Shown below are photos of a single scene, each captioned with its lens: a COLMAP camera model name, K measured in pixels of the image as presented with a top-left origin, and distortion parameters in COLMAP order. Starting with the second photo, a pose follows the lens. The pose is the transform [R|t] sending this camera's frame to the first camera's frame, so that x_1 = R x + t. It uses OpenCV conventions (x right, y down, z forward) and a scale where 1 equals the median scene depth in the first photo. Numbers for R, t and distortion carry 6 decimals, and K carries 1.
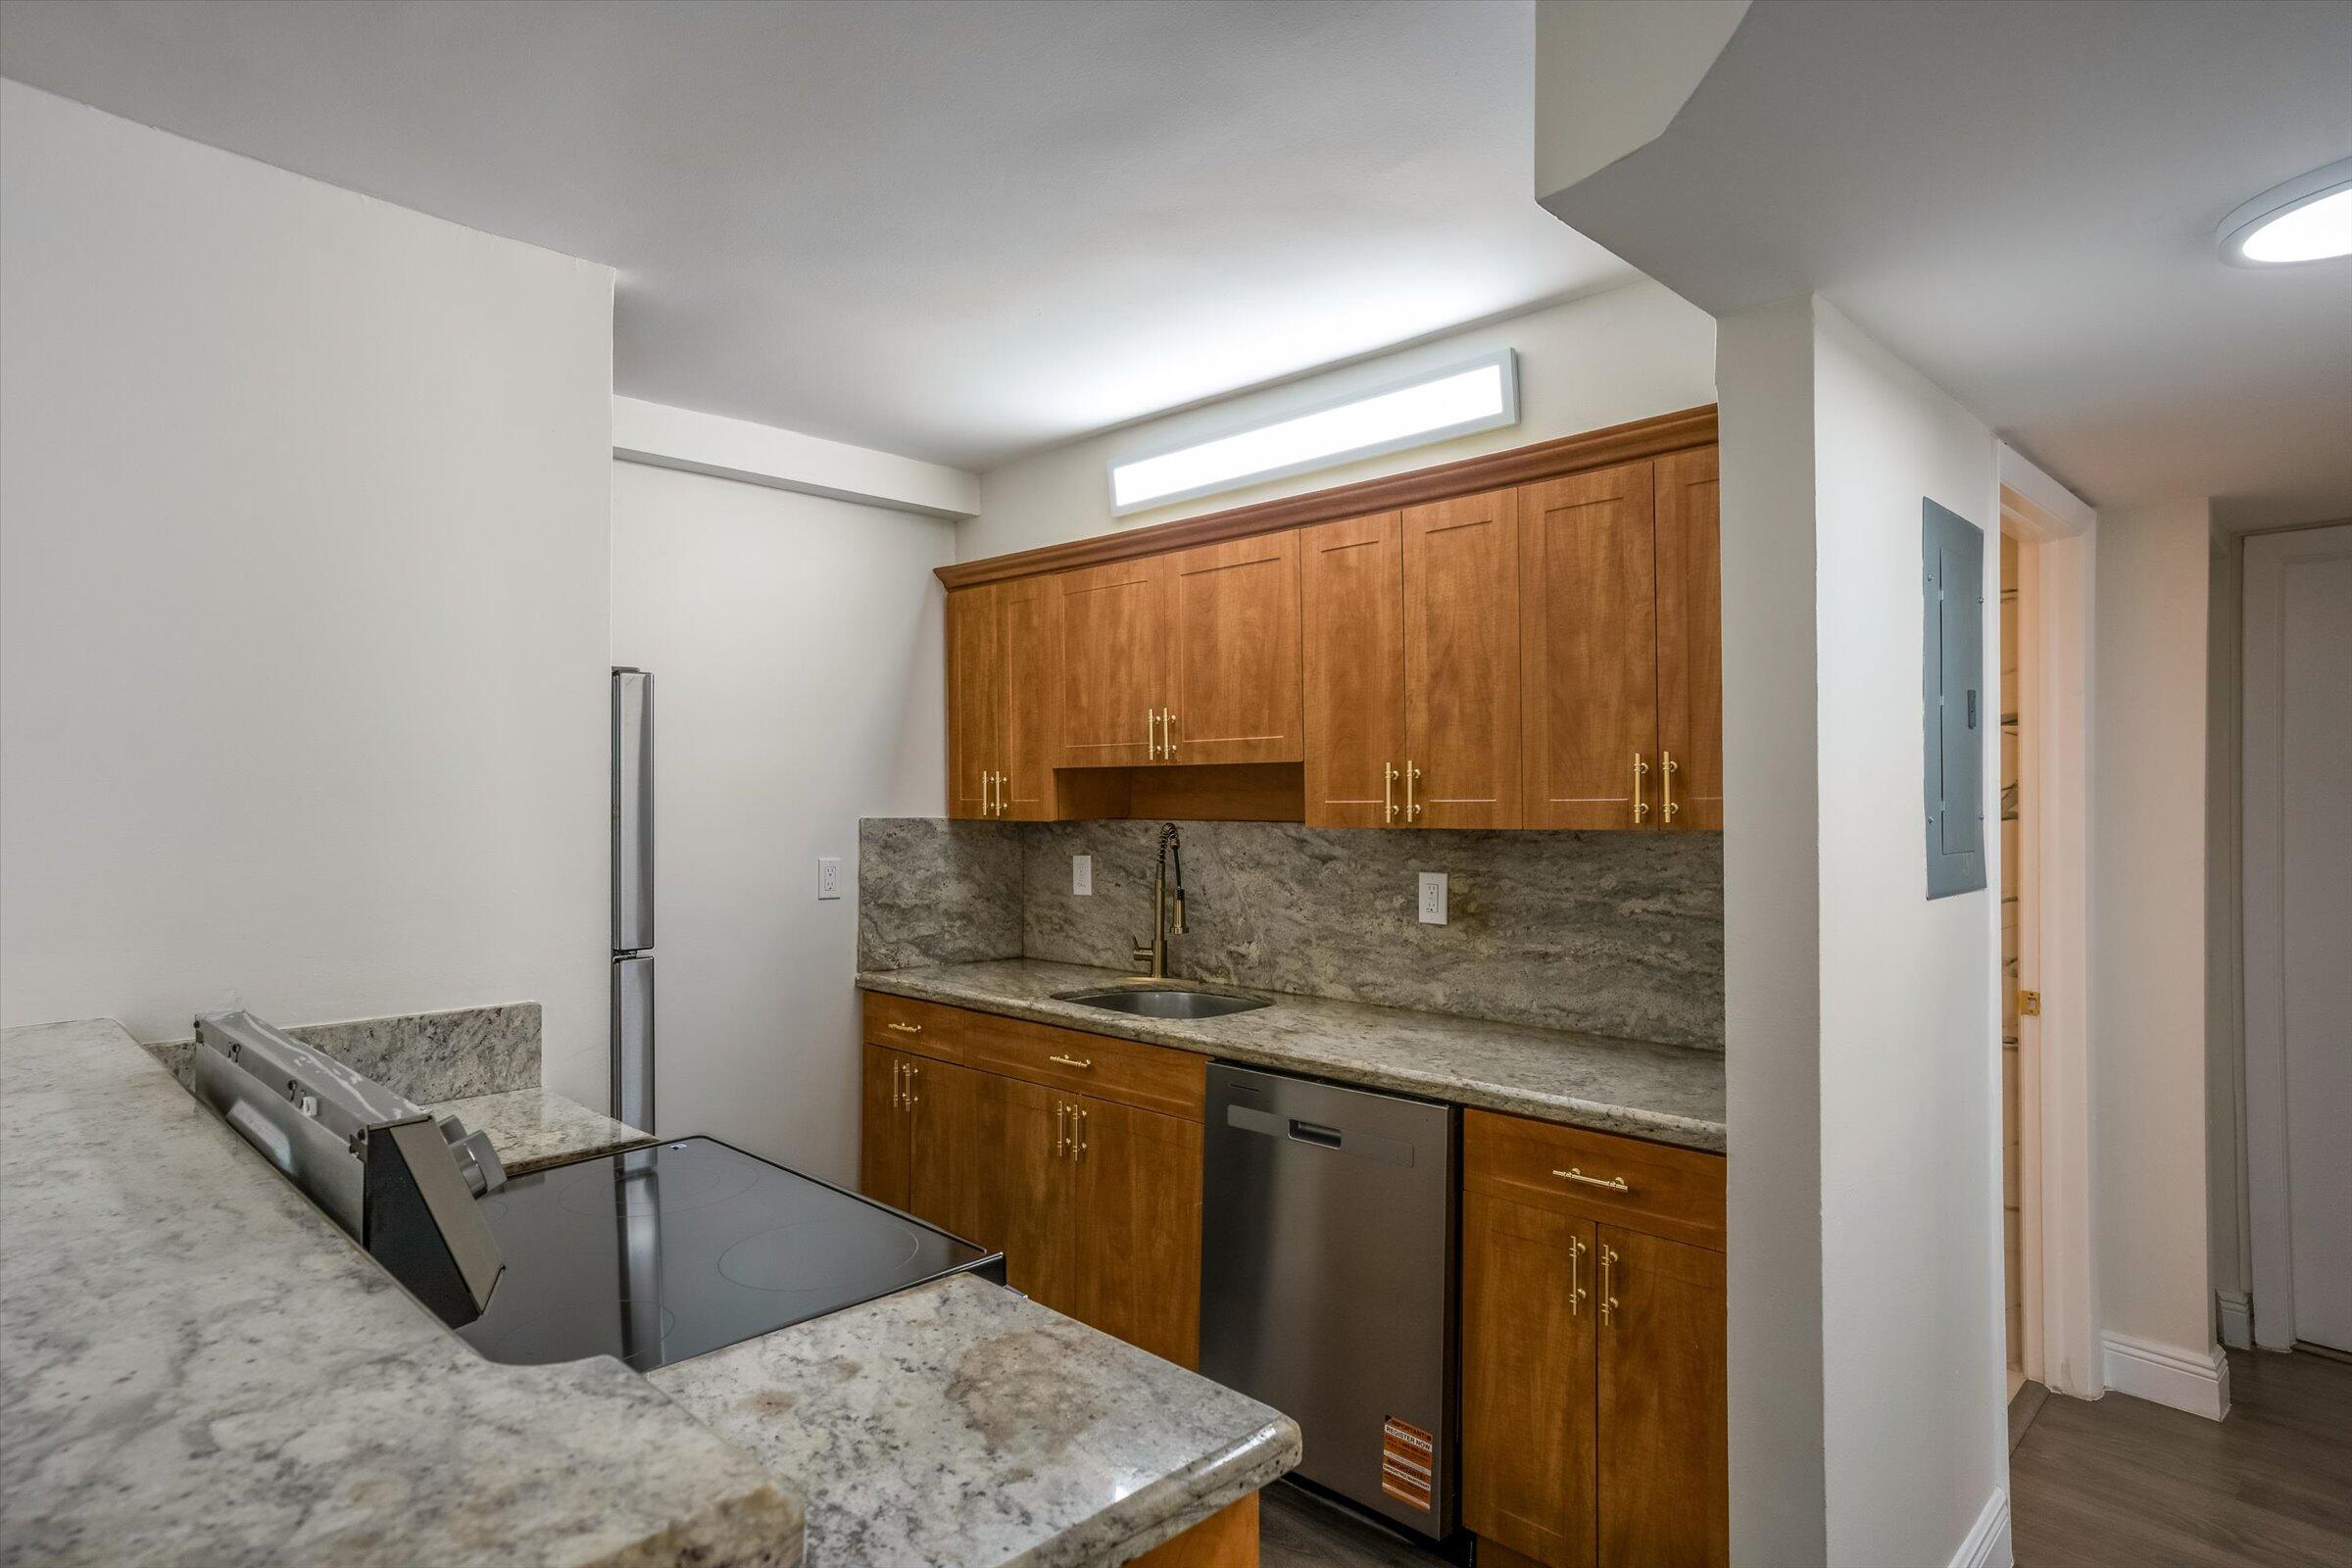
lens RADIAL K [[1273.2, 0, 1129.8], [0, 1273.2, 777.4], [0, 0, 1]] dist [-0.002077, -0.000125]
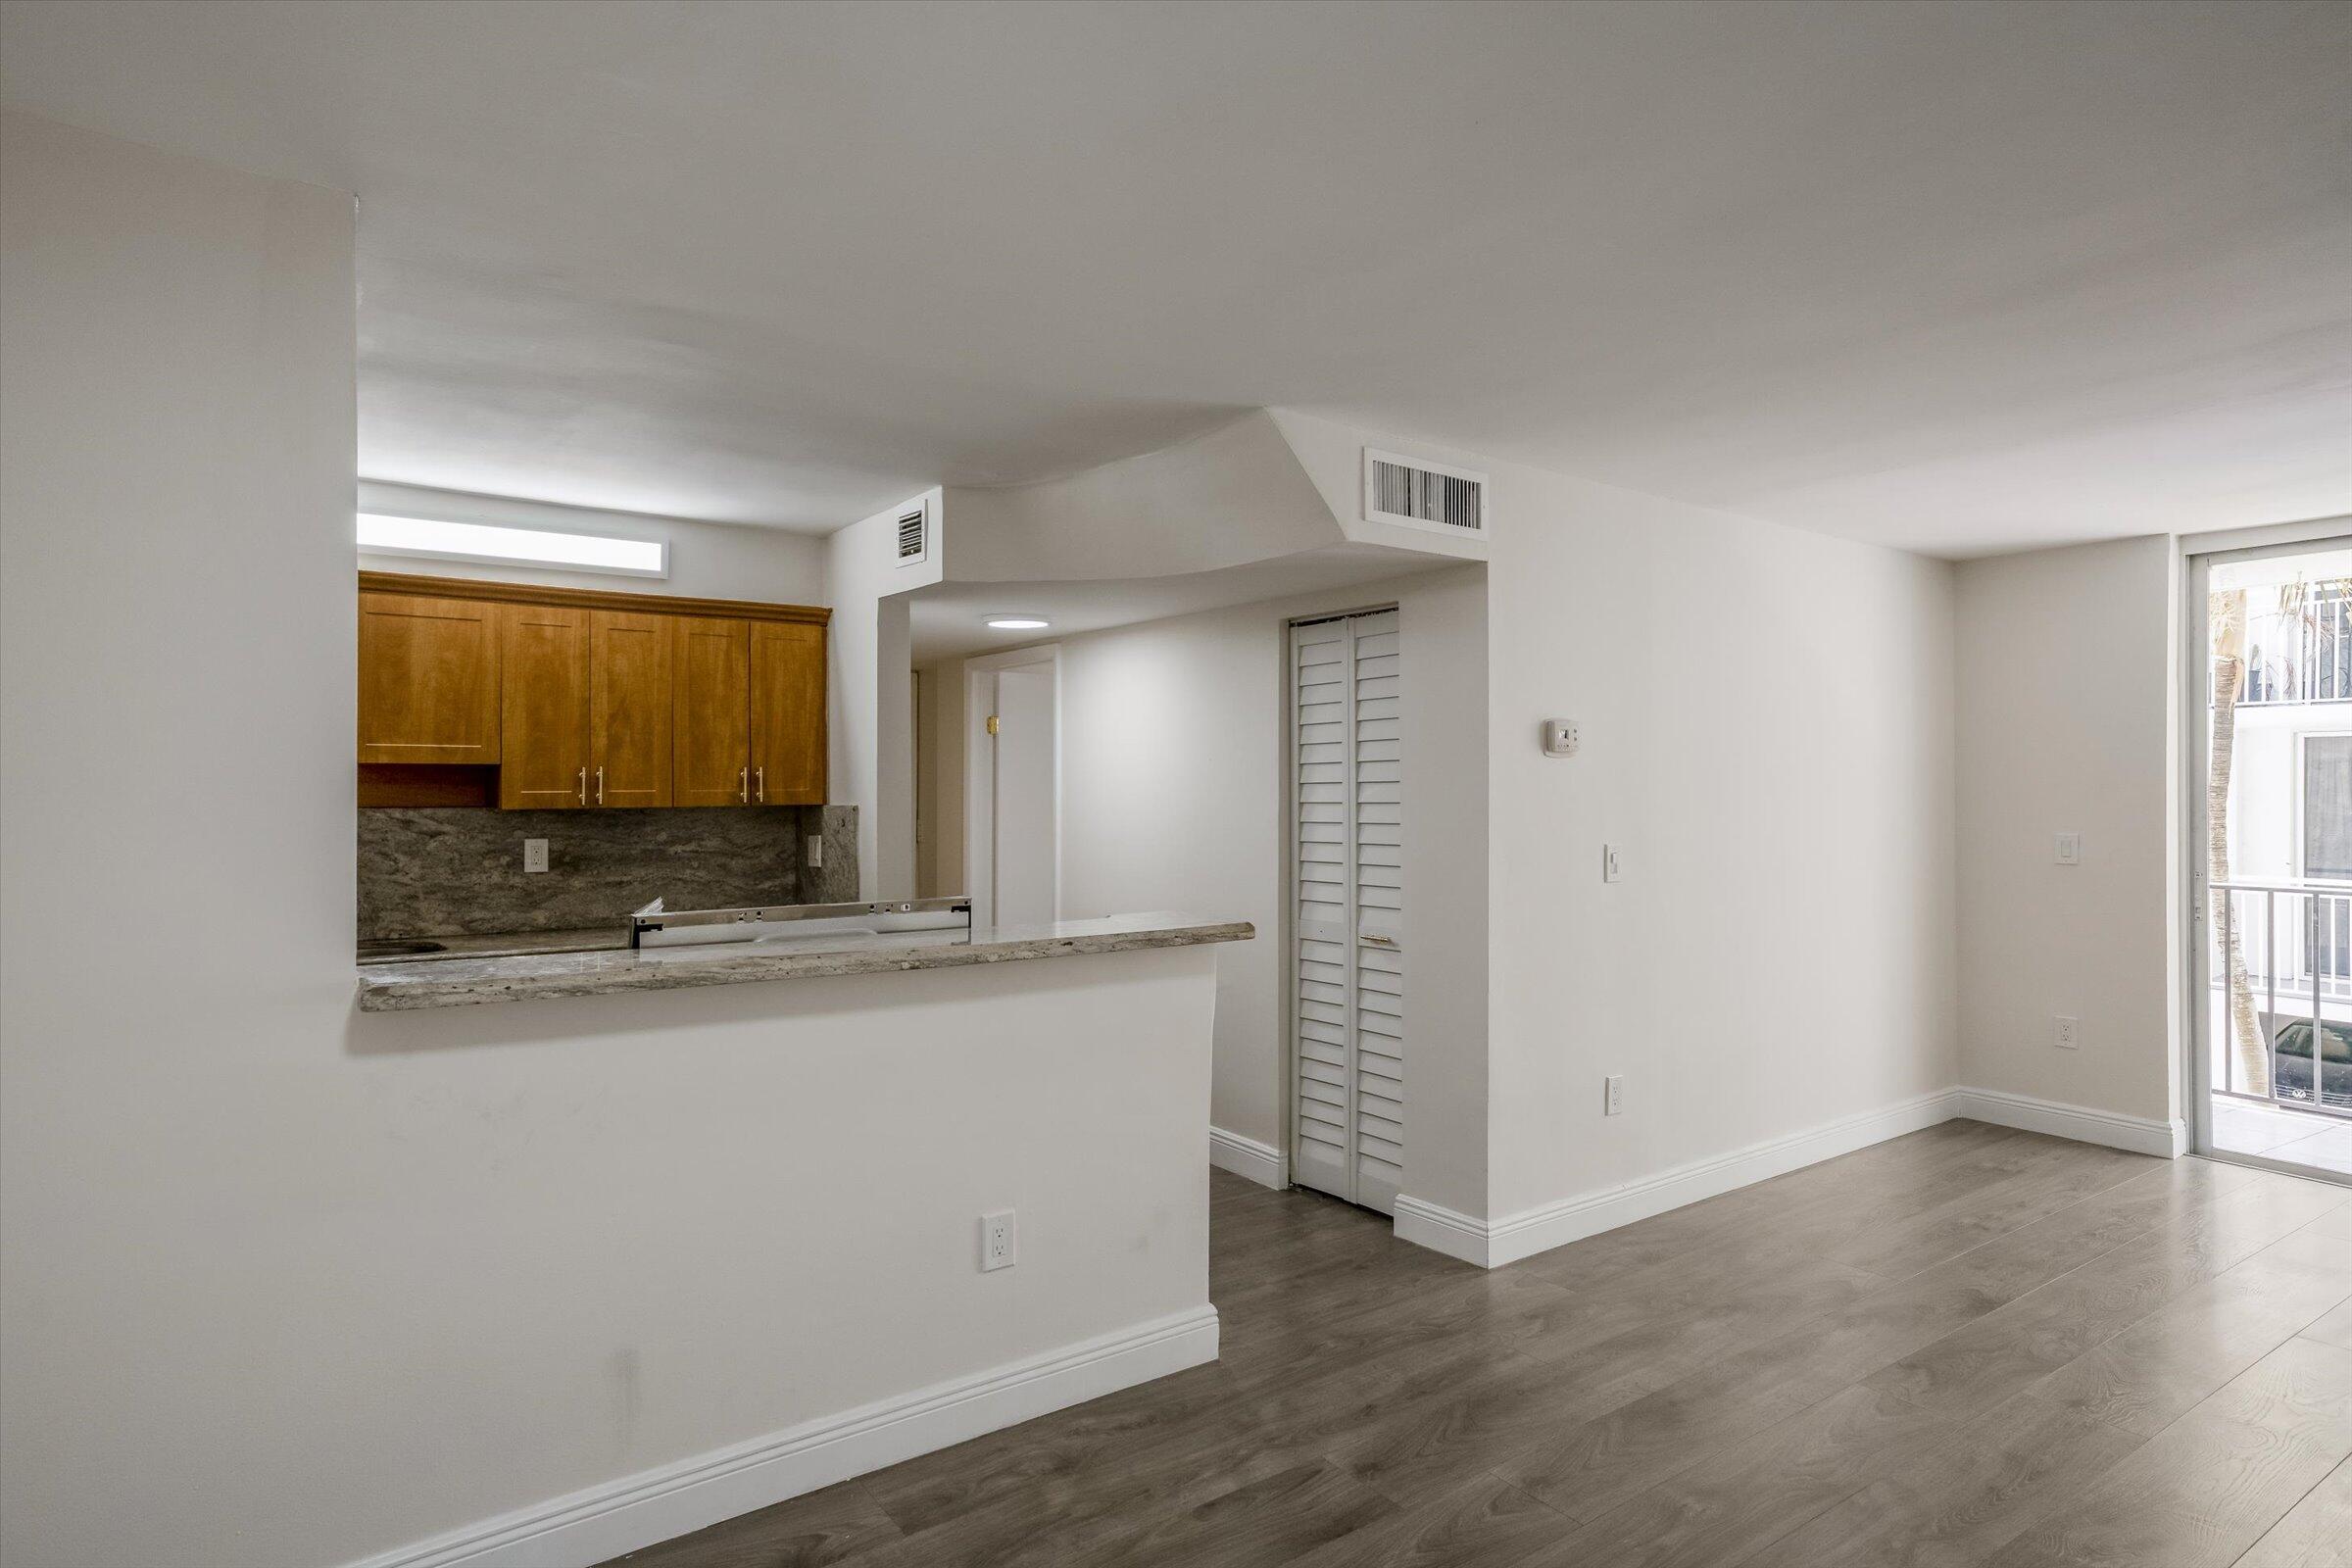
lens RADIAL K [[1253.2, 0, 1176.0], [0, 1253.2, 784.0], [0, 0, 1]] dist [-0.002811, -0.000491]
pose [[0.177253, 0.006550, 0.984144, -1.081412], [-0.016367, 0.999859, -0.003706, 0.002704], [-0.984029, -0.015451, 0.177335, -0.013963]]
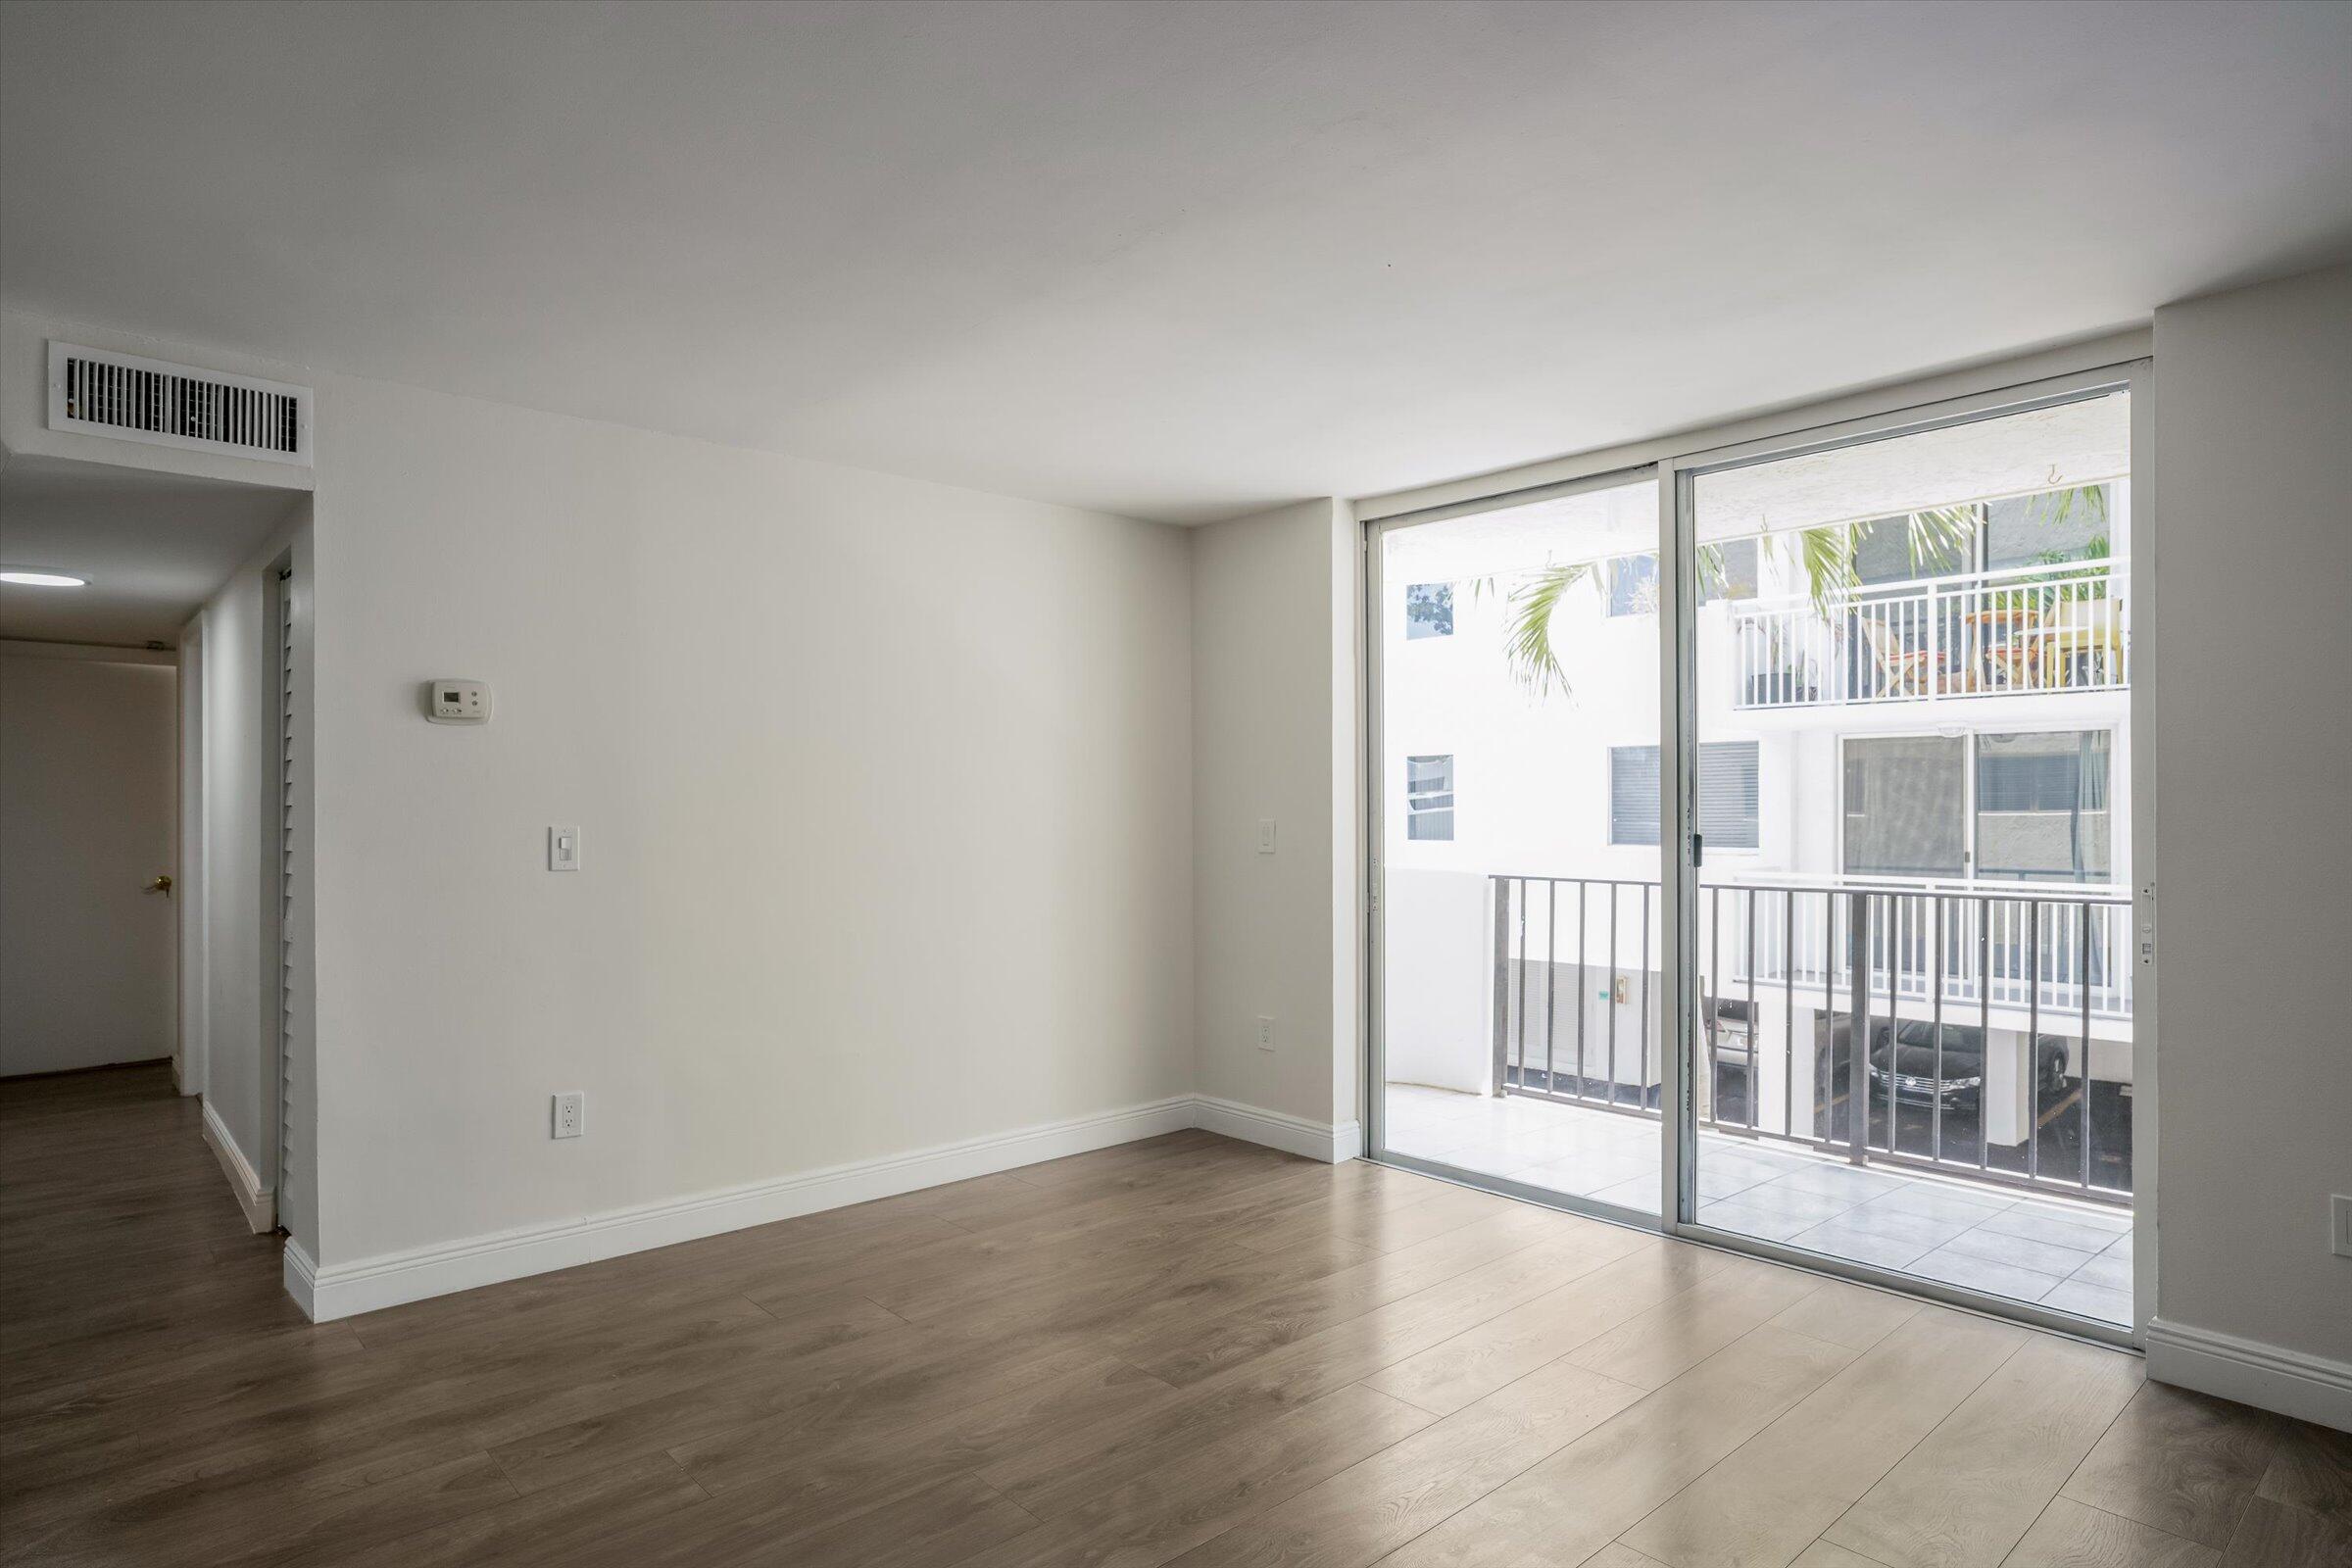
lens RADIAL K [[1278.9, 0, 1169.2], [0, 1278.9, 804.1], [0, 0, 1]] dist [-0.003736, -0.000743]
pose [[0.069347, 0.003097, 0.997588, -0.838835], [-0.011755, 0.999928, -0.002287, 0.028016], [-0.997523, -0.011568, 0.069379, -0.840415]]
